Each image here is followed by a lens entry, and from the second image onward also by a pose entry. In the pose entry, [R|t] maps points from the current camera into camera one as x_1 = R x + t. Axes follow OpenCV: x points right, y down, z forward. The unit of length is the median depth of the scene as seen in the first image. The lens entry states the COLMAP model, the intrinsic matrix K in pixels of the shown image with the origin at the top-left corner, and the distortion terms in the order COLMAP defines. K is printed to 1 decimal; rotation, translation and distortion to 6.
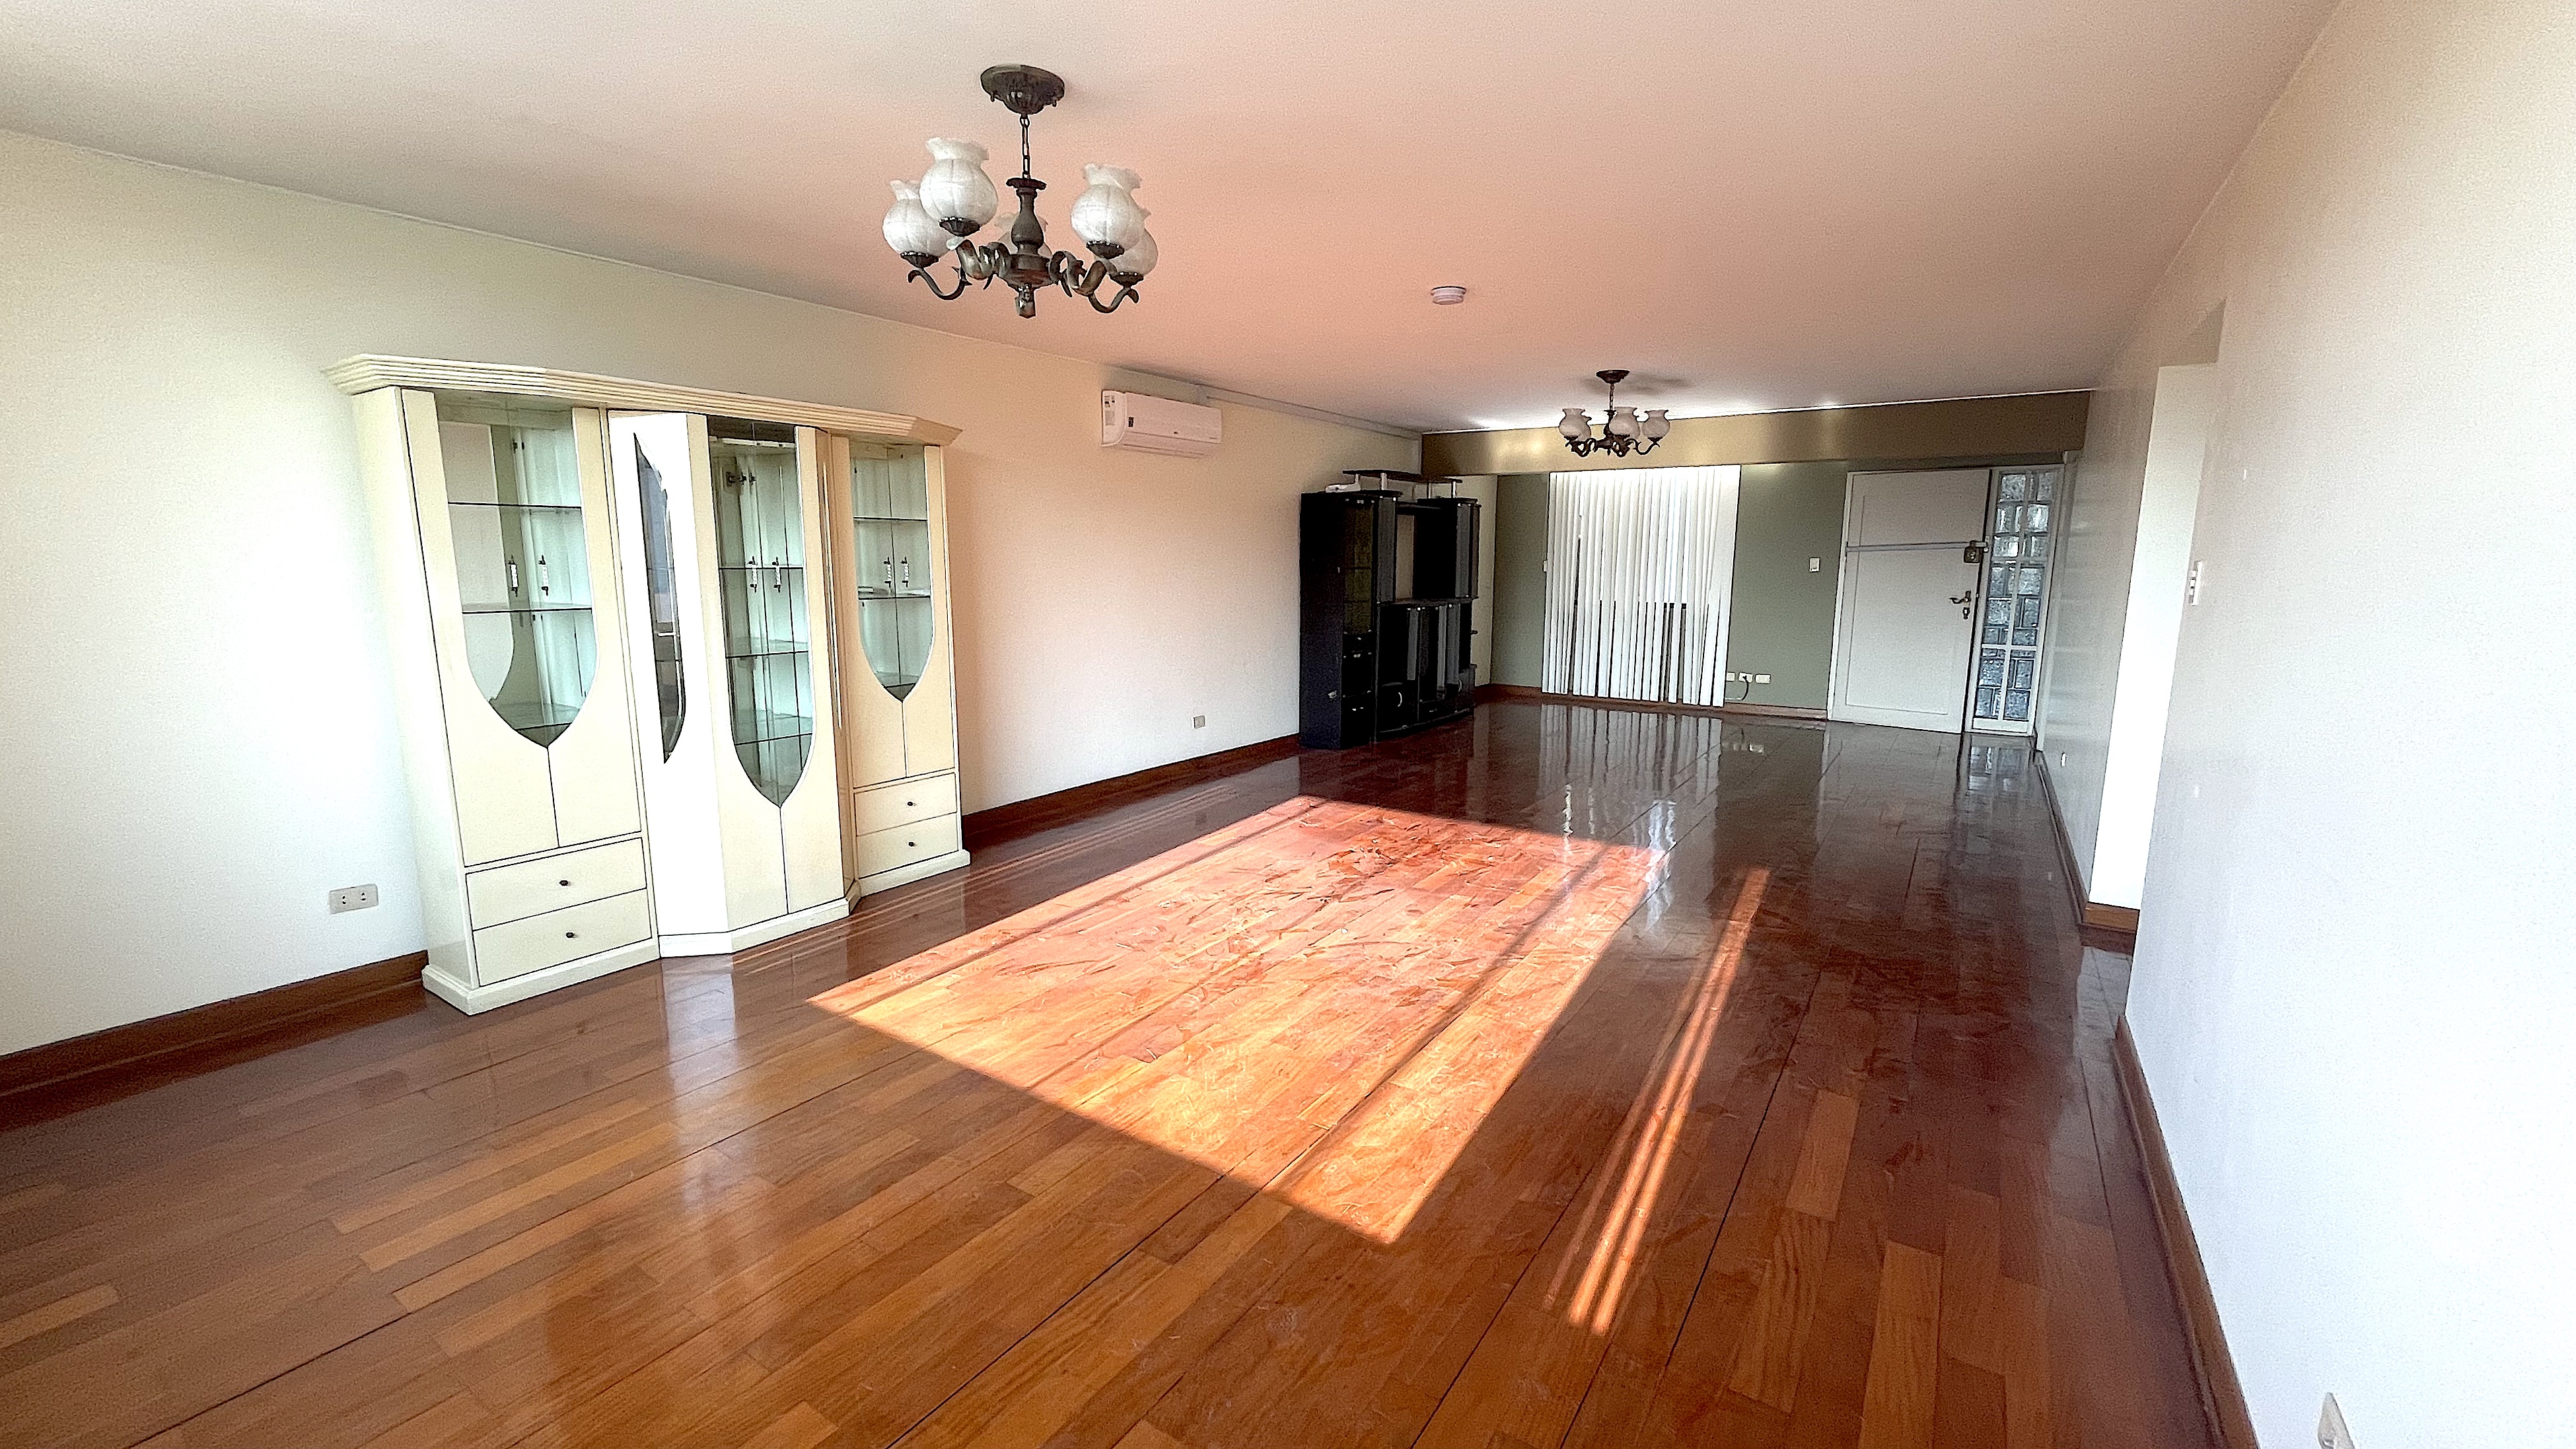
lens RADIAL K [[1036.1, 0, 1290.6], [0, 1036.1, 721.8], [0, 0, 1]] dist [0.000459, 0.000037]
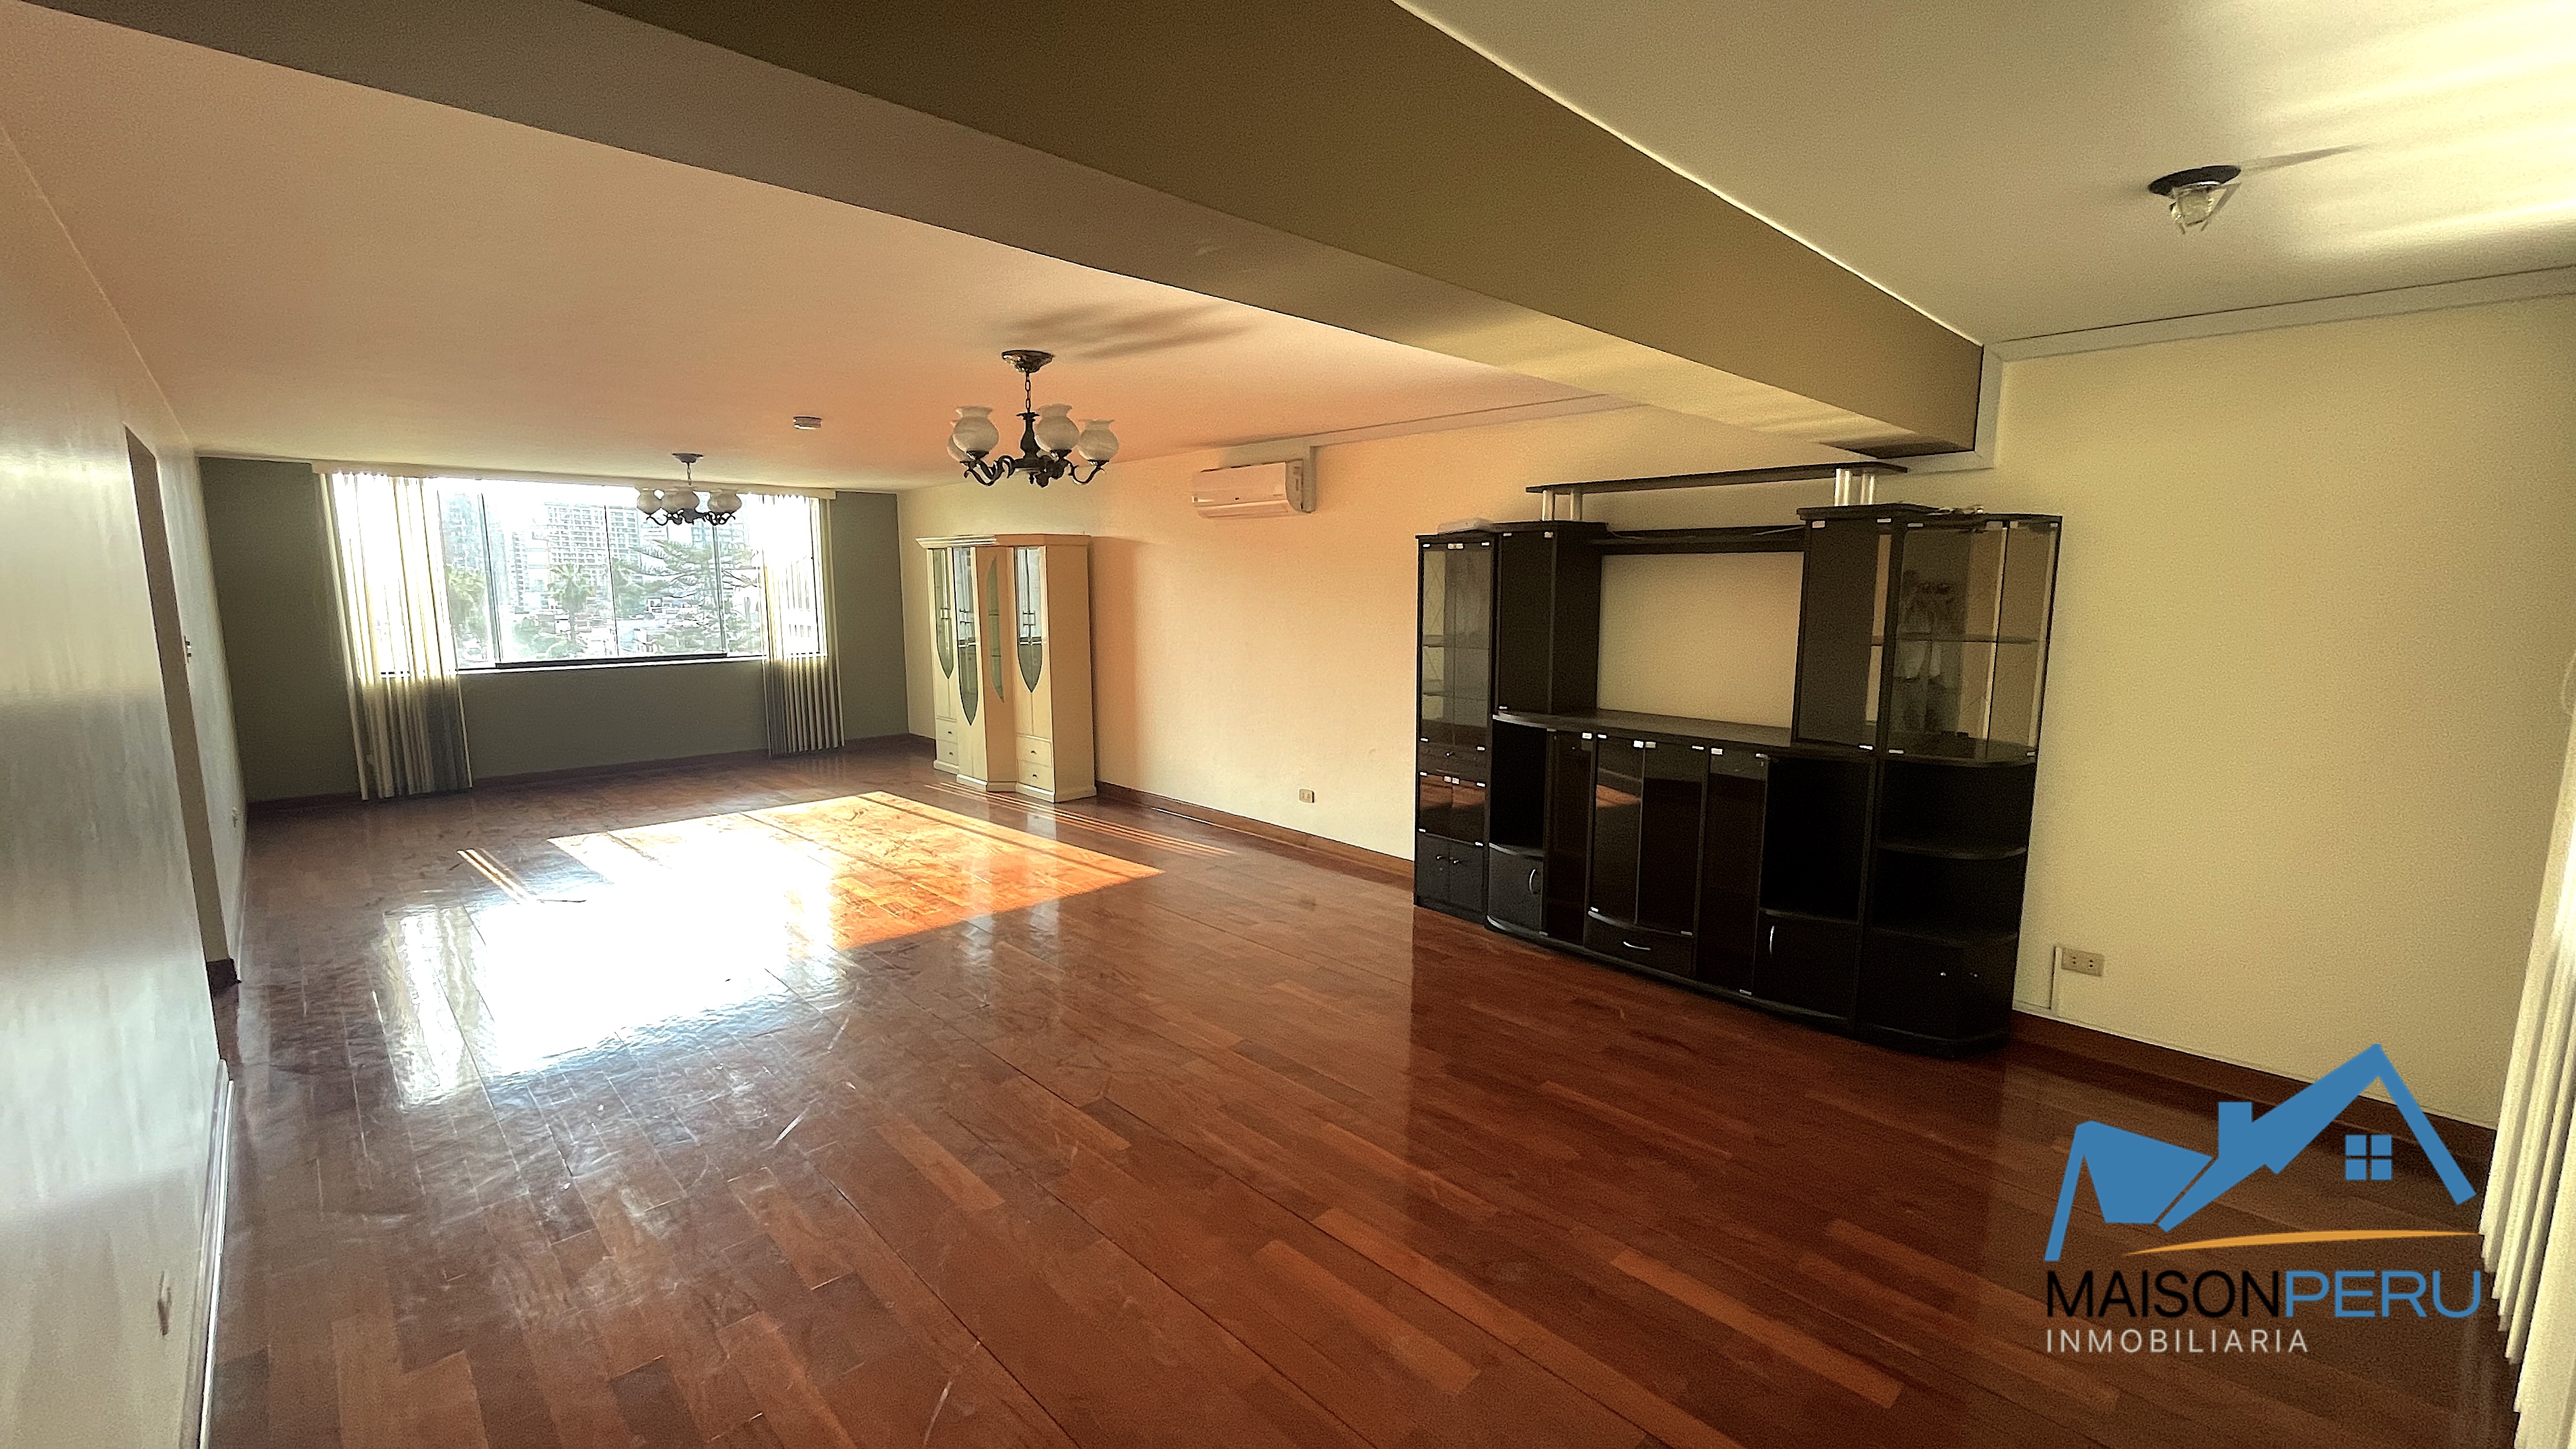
lens RADIAL K [[1059.3, 0, 1287.6], [0, 1059.3, 775.6], [0, 0, 1]] dist [-0.000255, -0.000014]
pose [[-0.232357, 0.182262, -0.955401, 1.210893], [-0.156655, 0.962448, 0.221706, -0.333041], [0.959932, 0.201184, -0.195079, 1.743277]]
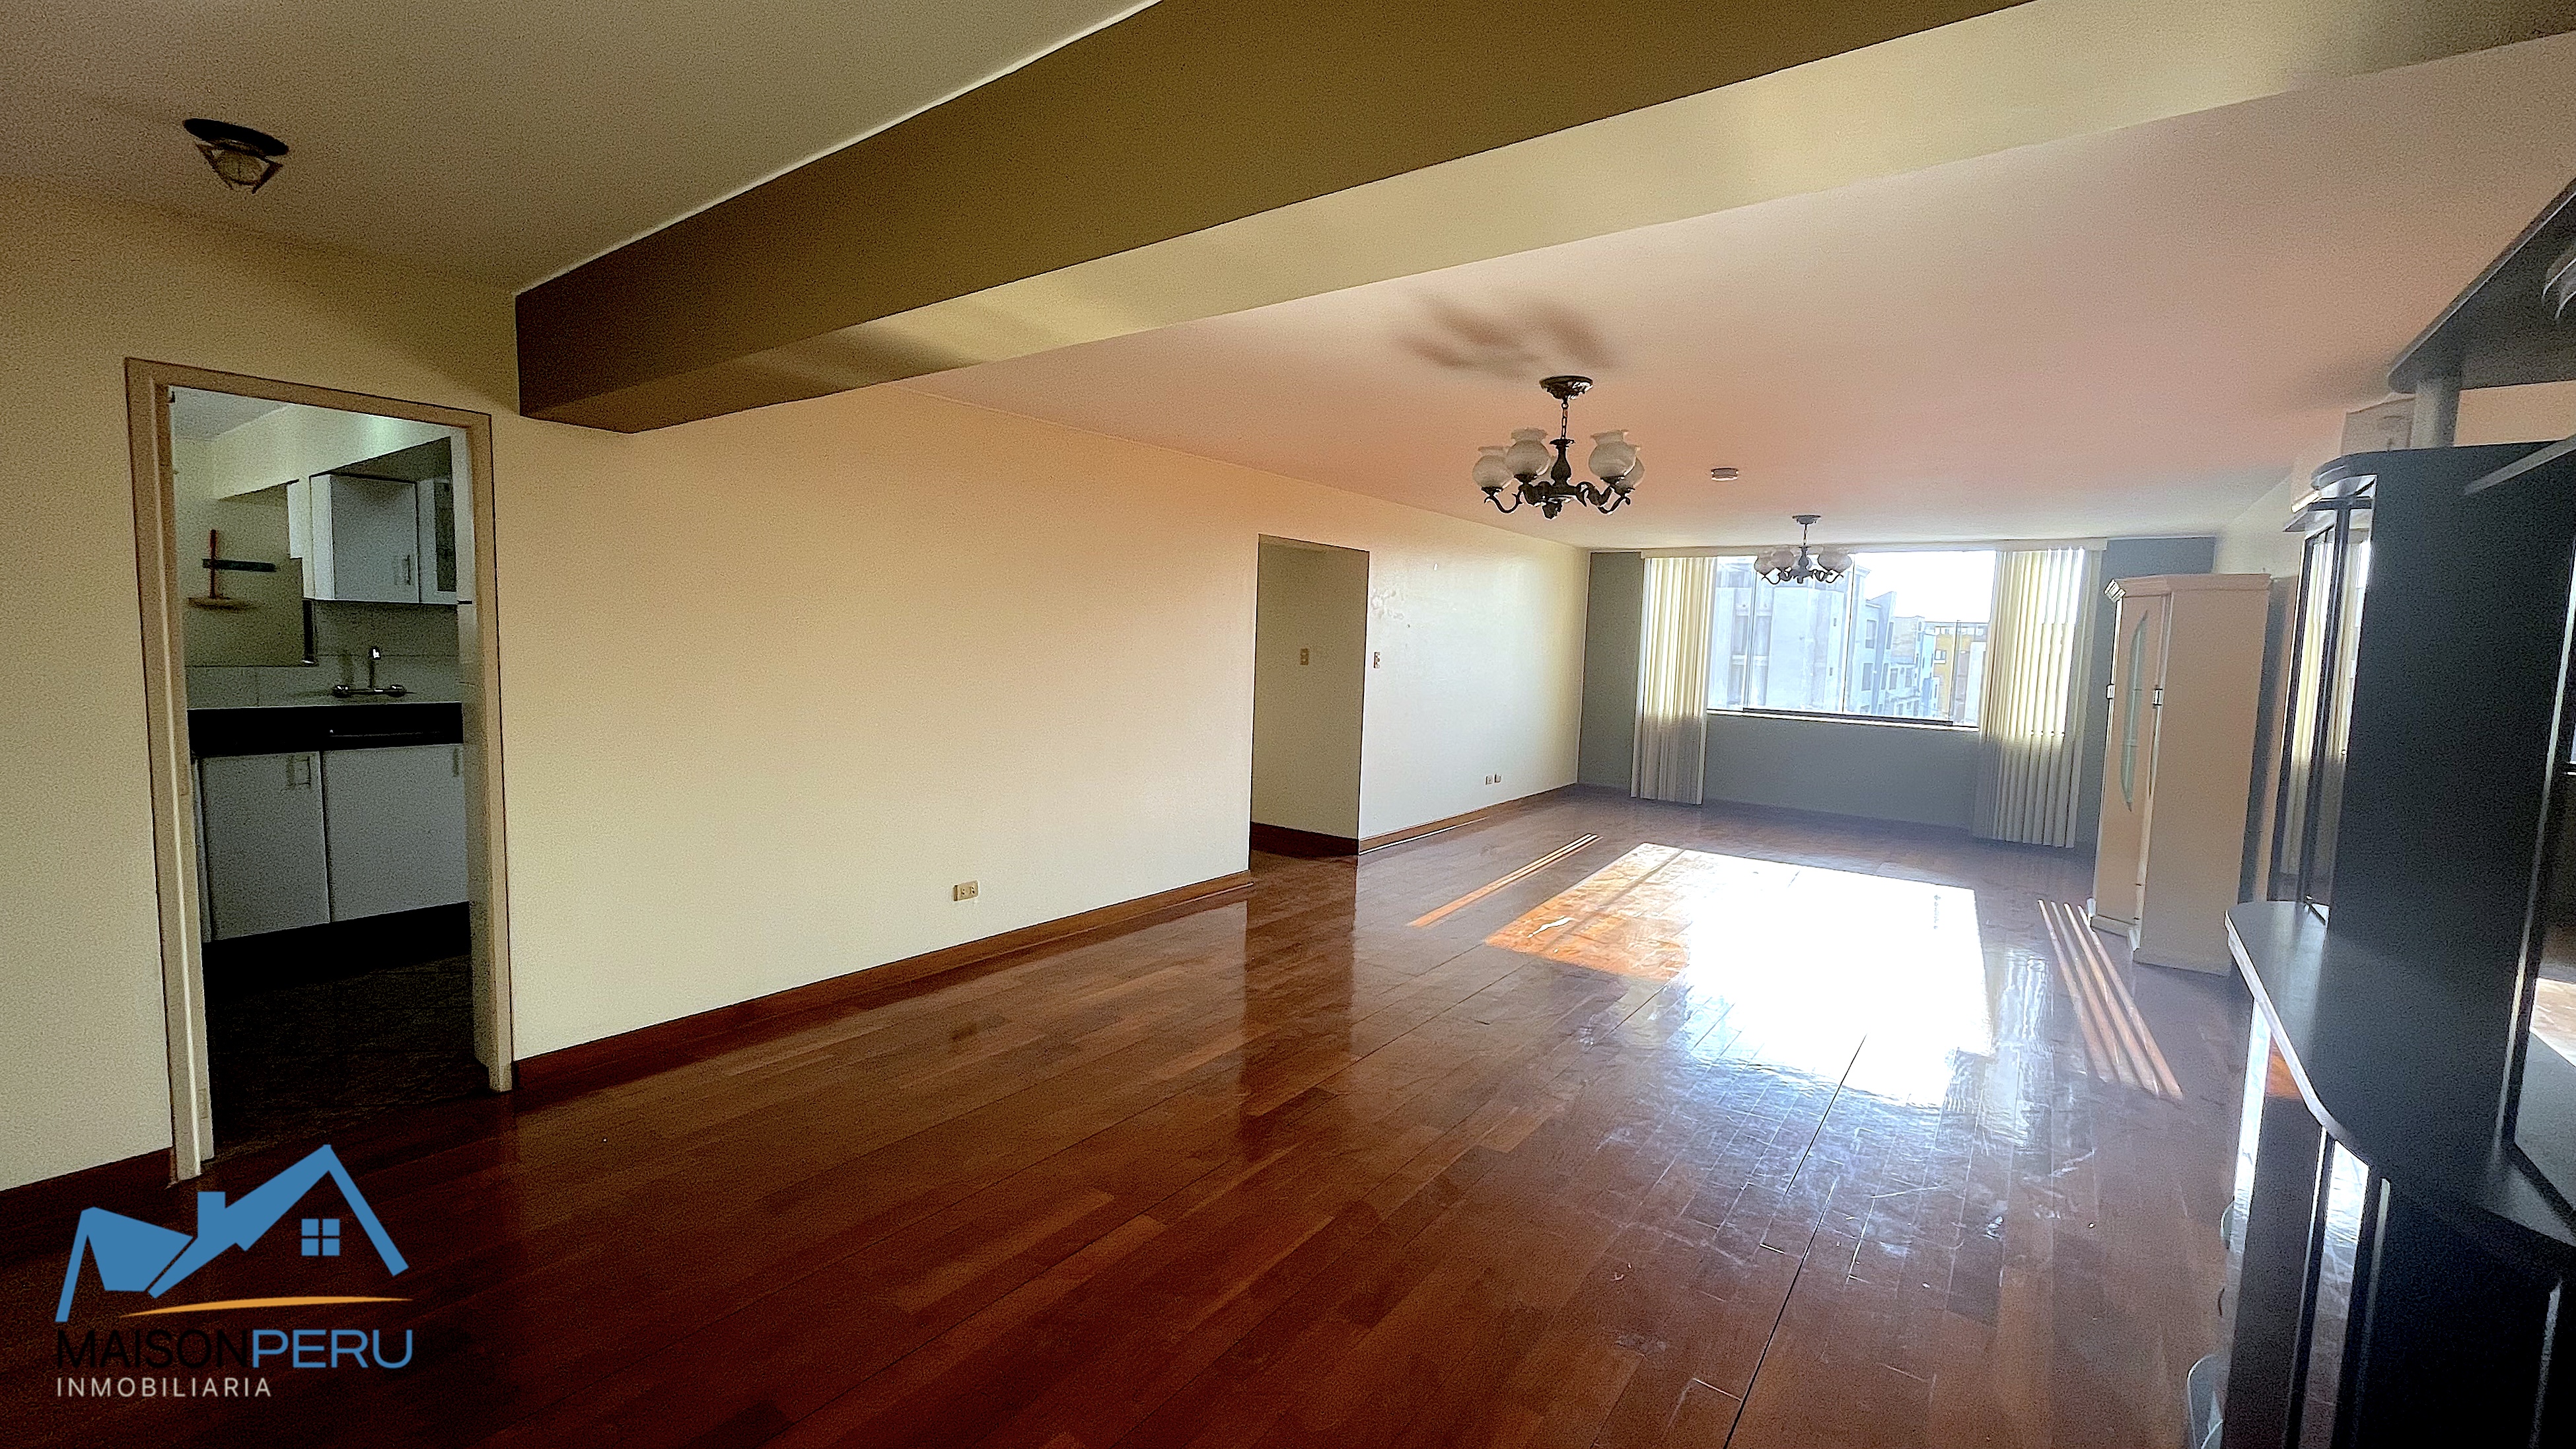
lens RADIAL K [[1031.1, 0, 1231.2], [0, 1031.1, 726.1], [0, 0, 1]] dist [-0.000227, -0.000024]
pose [[-0.994355, -0.034758, 0.100246, 0.574576], [-0.009327, 0.969795, 0.243742, -0.367958], [-0.105690, 0.241431, -0.964645, 2.183780]]
